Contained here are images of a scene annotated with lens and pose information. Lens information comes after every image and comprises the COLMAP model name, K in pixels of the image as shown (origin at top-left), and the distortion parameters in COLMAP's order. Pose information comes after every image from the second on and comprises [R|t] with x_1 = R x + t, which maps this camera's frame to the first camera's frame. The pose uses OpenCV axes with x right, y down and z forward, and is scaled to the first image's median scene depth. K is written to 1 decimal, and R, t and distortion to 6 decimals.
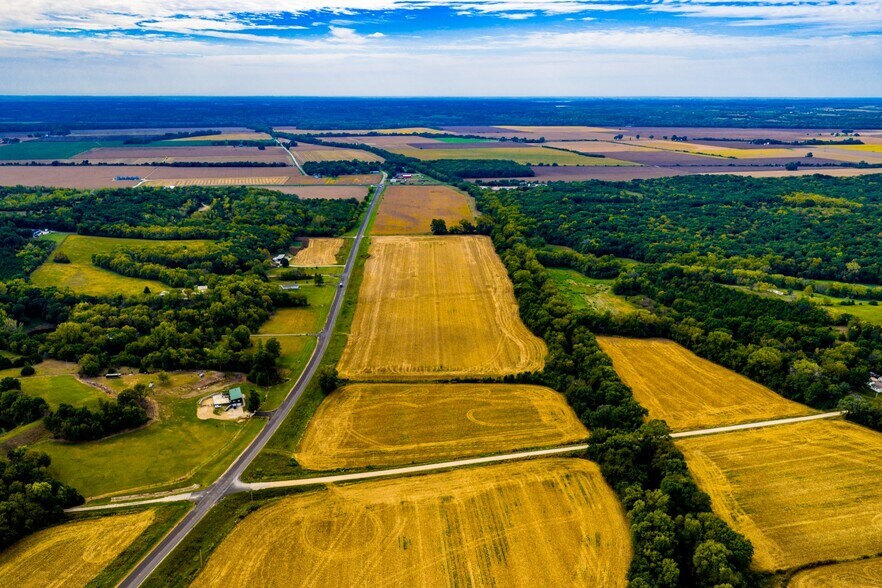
lens RADIAL K [[731.1, 0, 444.9], [0, 731.1, 296.1], [0, 0, 1]] dist [0.016267, -0.021769]
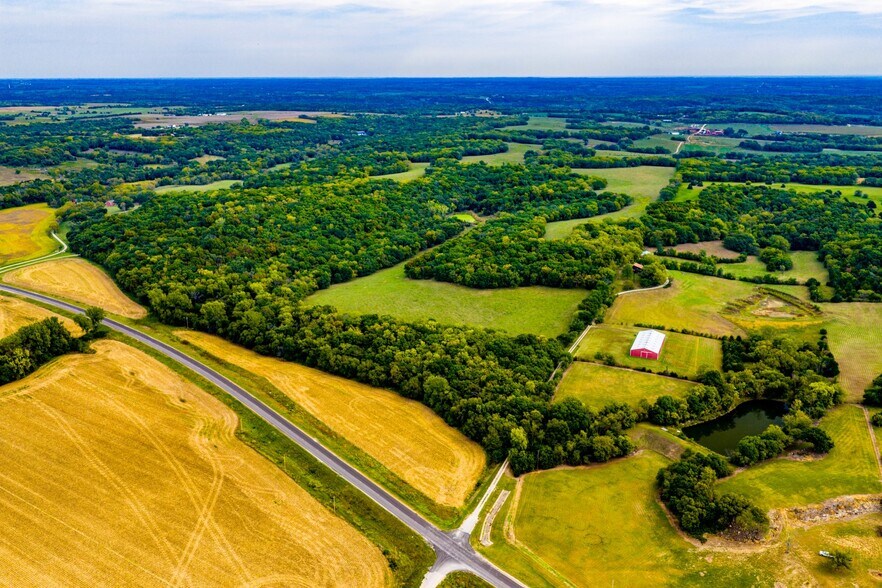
lens RADIAL K [[731.1, 0, 444.2], [0, 731.1, 297.0], [0, 0, 1]] dist [0.016267, -0.021769]
pose [[-0.626593, 0.228614, -0.745061, 0.138517], [-0.206639, 0.873056, 0.441670, -0.195305], [0.751453, 0.430706, -0.499811, 0.751780]]
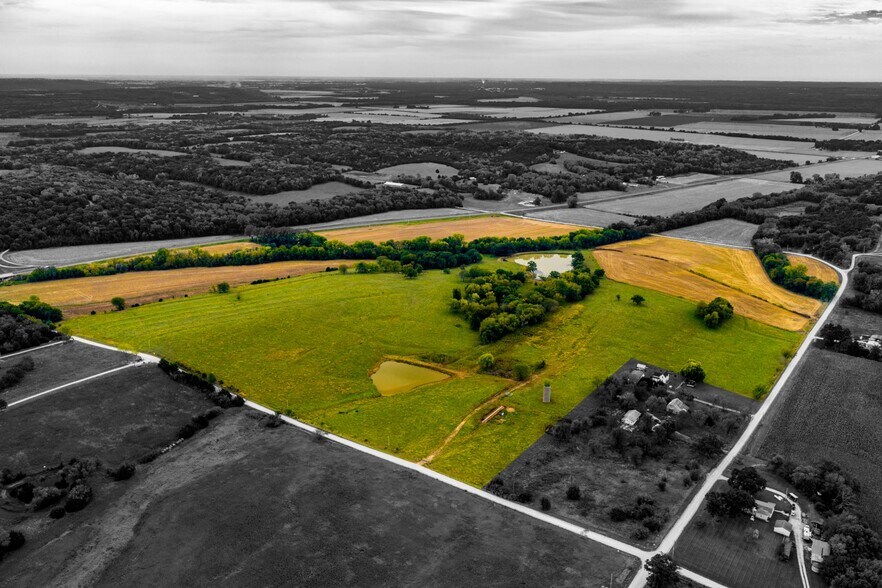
lens RADIAL K [[731.1, 0, 442.5], [0, 731.1, 296.7], [0, 0, 1]] dist [0.016267, -0.021769]
pose [[0.628560, 0.229197, -0.743223, 1.092600], [-0.215037, 0.969556, 0.117132, 0.174490], [0.747443, 0.086196, 0.658710, -0.646823]]
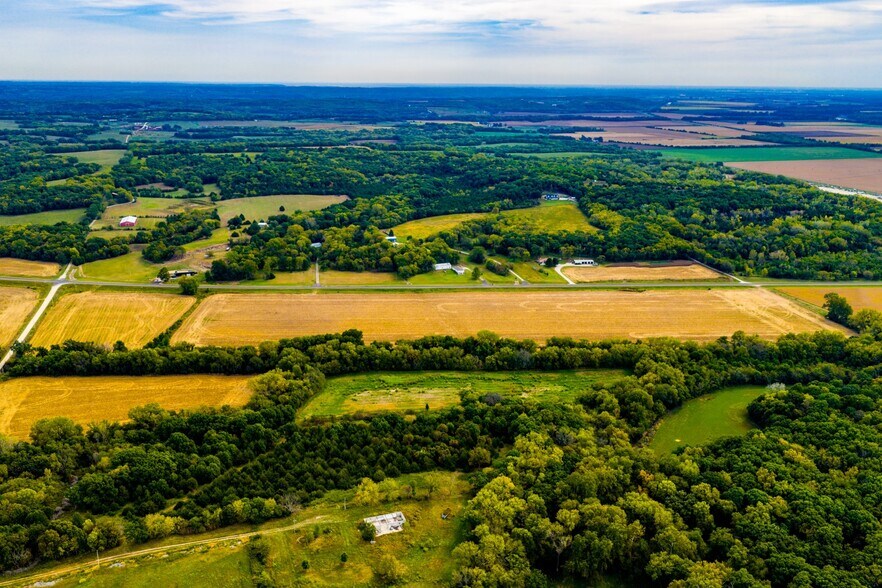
lens RADIAL K [[731.1, 0, 442.4], [0, 731.1, 295.0], [0, 0, 1]] dist [0.016267, -0.021769]
pose [[0.025546, 0.280371, -0.959552, 0.938283], [-0.277706, 0.924075, 0.262612, -0.290612], [0.960327, 0.259764, 0.101466, 1.052352]]
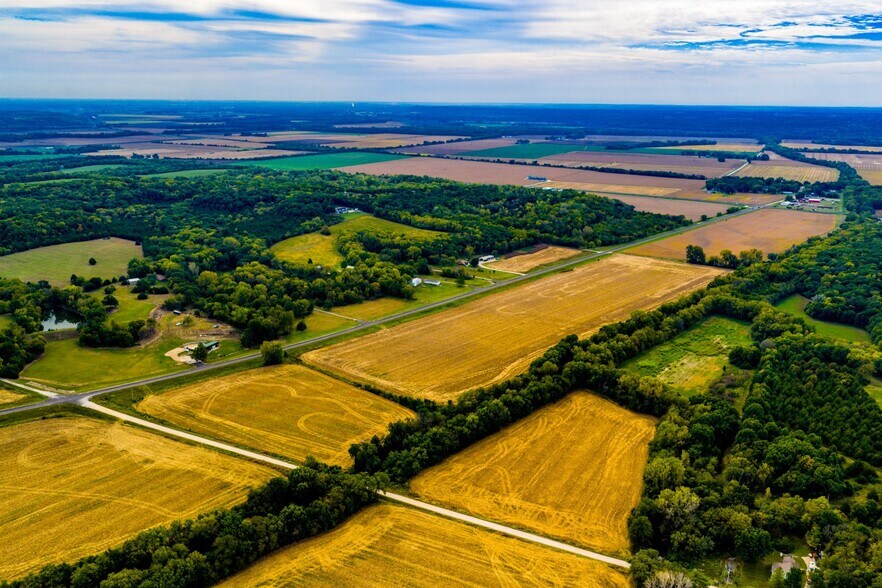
lens RADIAL K [[731.1, 0, 441.5], [0, 731.1, 301.7], [0, 0, 1]] dist [0.016267, -0.021769]
pose [[0.732868, 0.186148, -0.654411, 0.589511], [-0.189764, 0.979600, 0.066134, -0.068193], [0.653371, 0.075716, 0.753242, 0.257273]]
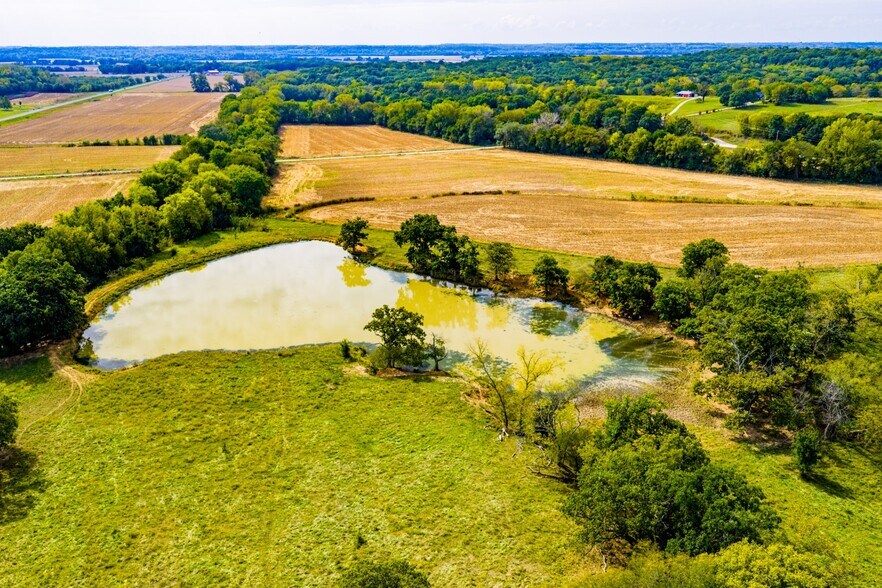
lens RADIAL K [[731.1, 0, 444.7], [0, 731.1, 295.6], [0, 0, 1]] dist [0.016267, -0.021769]
pose [[0.987635, -0.055302, 0.146695, 0.241449], [0.046887, 0.997083, 0.060220, 0.212688], [-0.149598, -0.052597, 0.987347, 0.071077]]
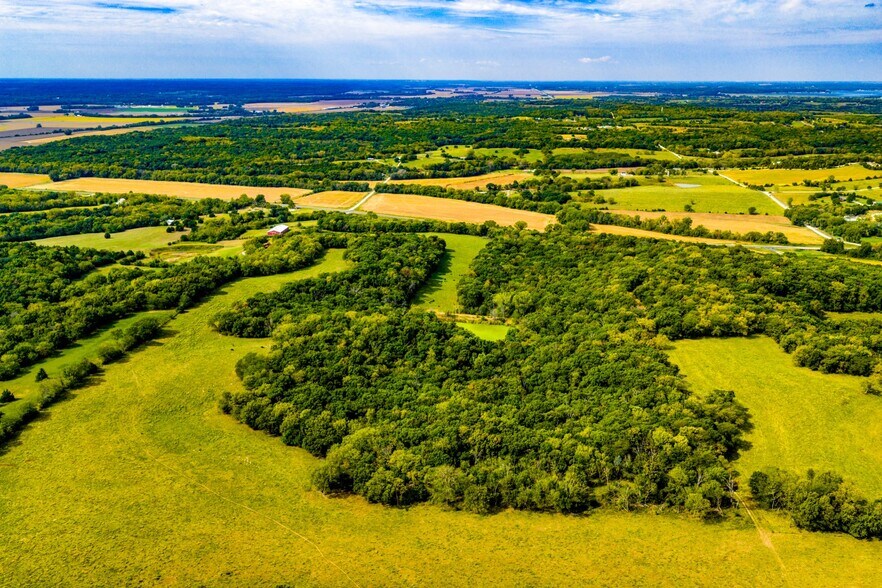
lens RADIAL K [[731.1, 0, 442.7], [0, 731.1, 291.9], [0, 0, 1]] dist [0.016267, -0.021769]
pose [[0.345544, -0.267288, 0.899531, -1.800265], [0.249230, 0.950291, 0.186632, 0.064990], [-0.904701, 0.159701, 0.394983, -0.313912]]
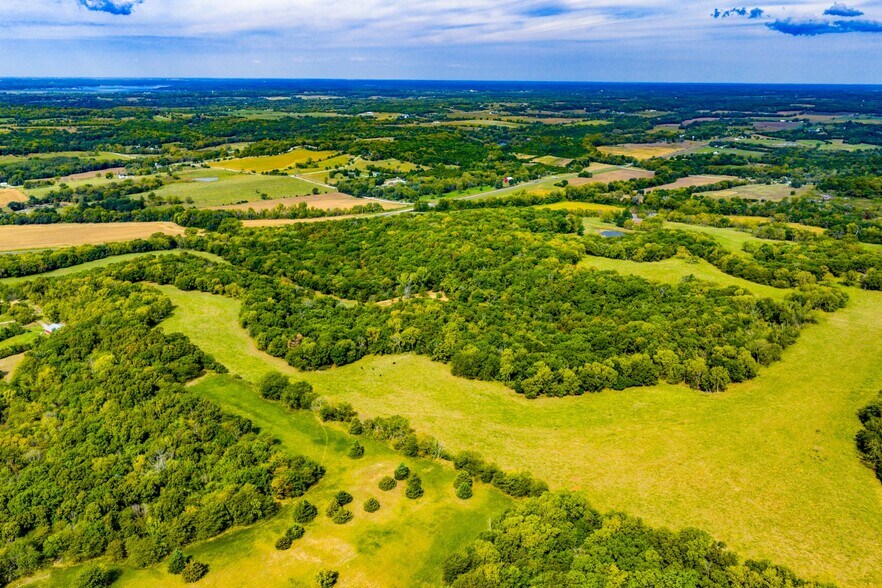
lens RADIAL K [[734.1, 0, 444.3], [0, 734.1, 298.9], [0, 0, 1]] dist [0.016489, -0.008093]
pose [[-0.571518, -0.244395, 0.783351, -1.774384], [0.210313, 0.879109, 0.427711, -0.136401], [-0.793180, 0.409194, -0.451027, 0.425476]]
